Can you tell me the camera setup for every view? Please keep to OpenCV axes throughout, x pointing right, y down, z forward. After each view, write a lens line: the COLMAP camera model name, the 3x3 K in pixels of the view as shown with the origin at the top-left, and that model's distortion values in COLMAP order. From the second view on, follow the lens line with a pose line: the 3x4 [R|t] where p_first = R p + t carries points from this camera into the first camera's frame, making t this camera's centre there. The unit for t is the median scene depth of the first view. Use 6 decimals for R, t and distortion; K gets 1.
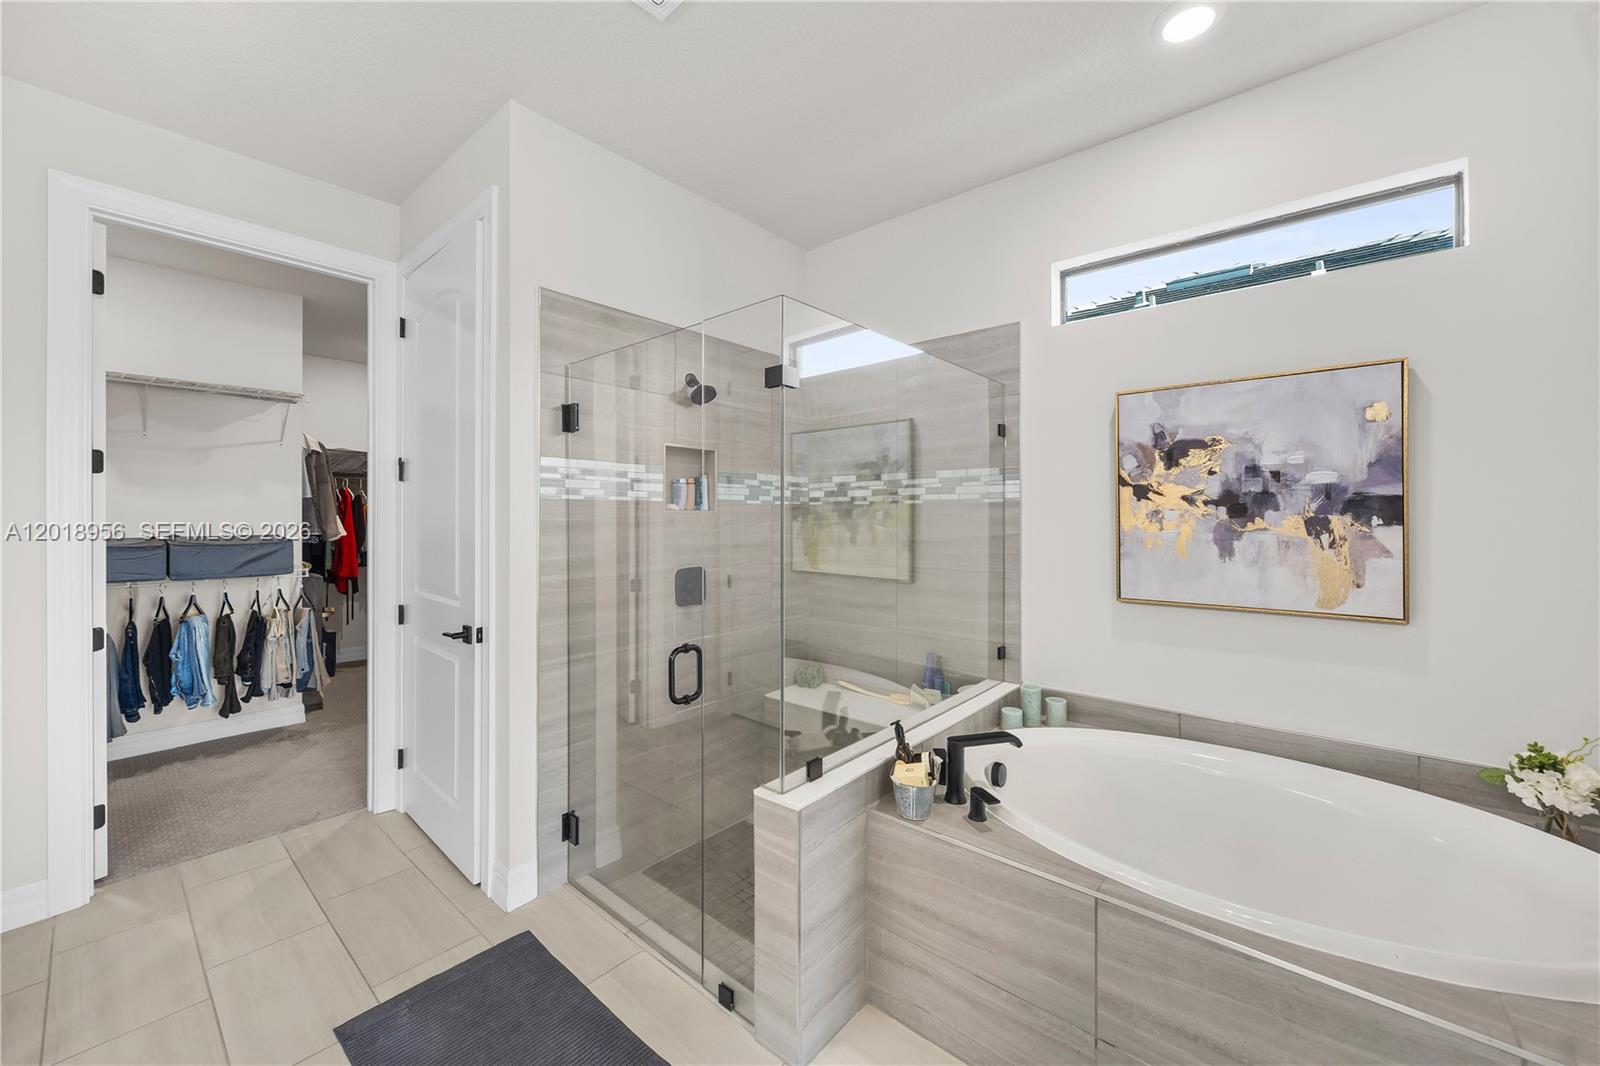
lens RADIAL K [[616.0, 0, 800.5], [0, 616.0, 522.5], [0, 0, 1]] dist [-0.002217, -0.000132]
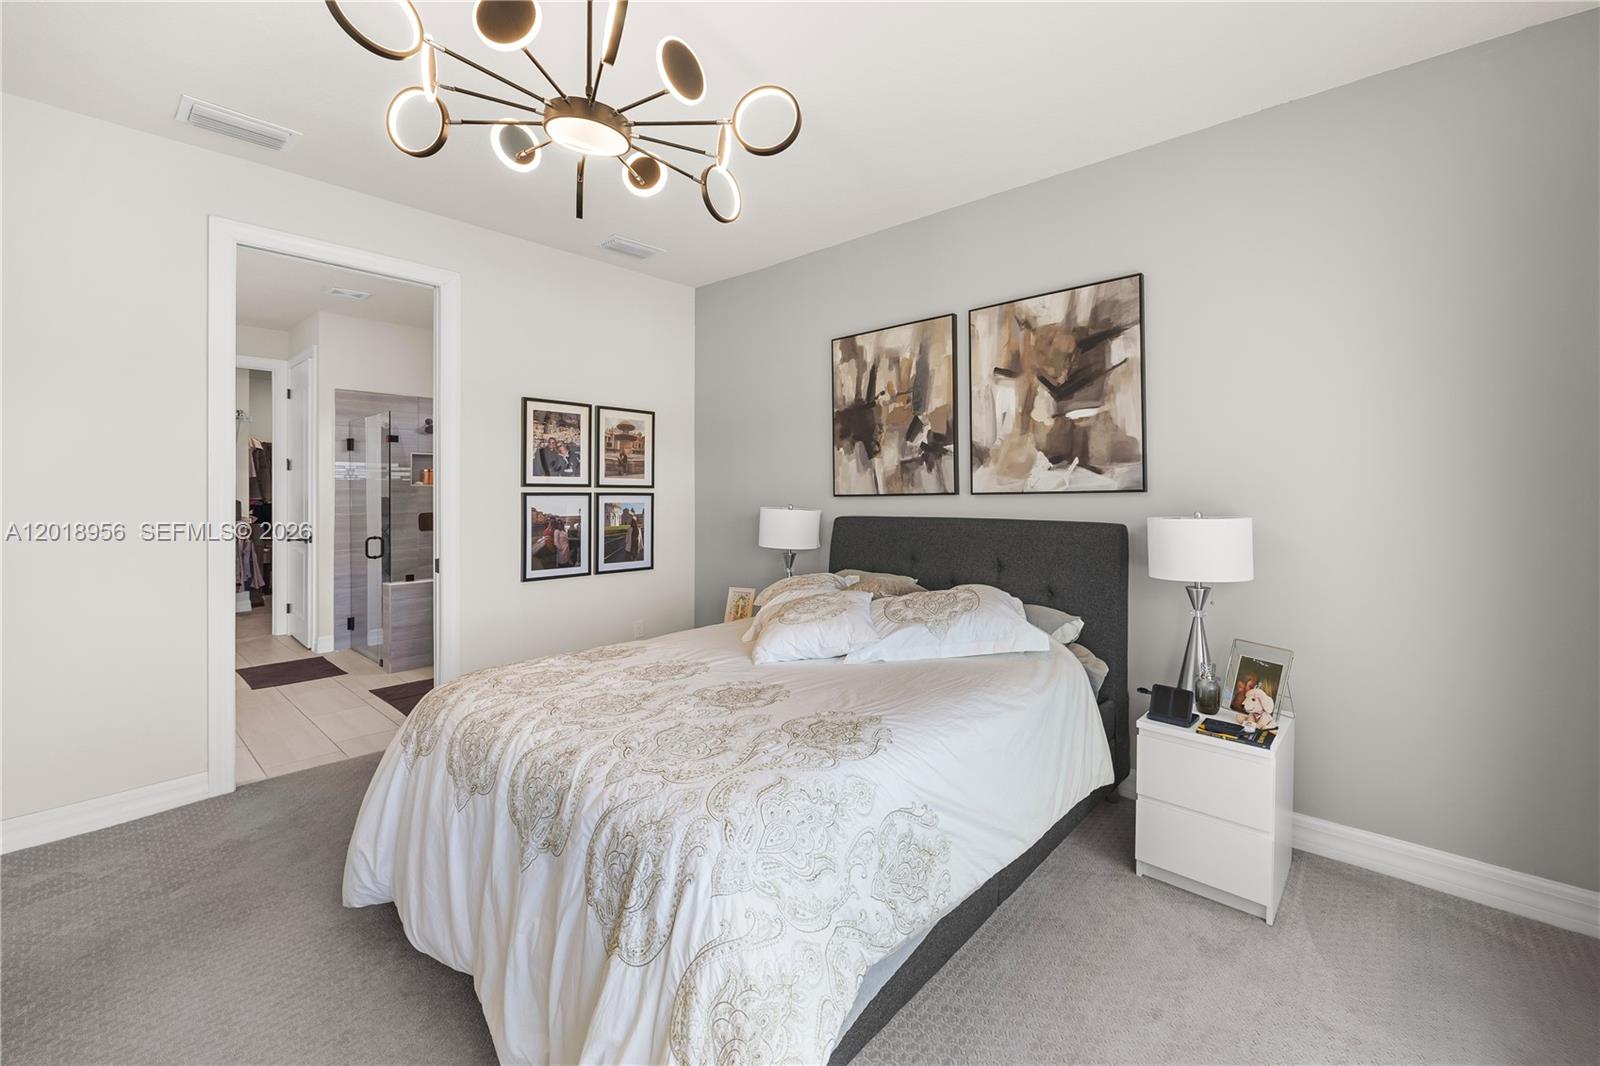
lens RADIAL K [[616.0, 0, 790.0], [0, 616.0, 499.7], [0, 0, 1]] dist [-0.002217, -0.000132]
pose [[0.999995, 0.002054, 0.002376, 1.242084], [-0.002062, 0.999992, 0.003463, 0.024346], [-0.002369, -0.003468, 0.999991, -1.278602]]
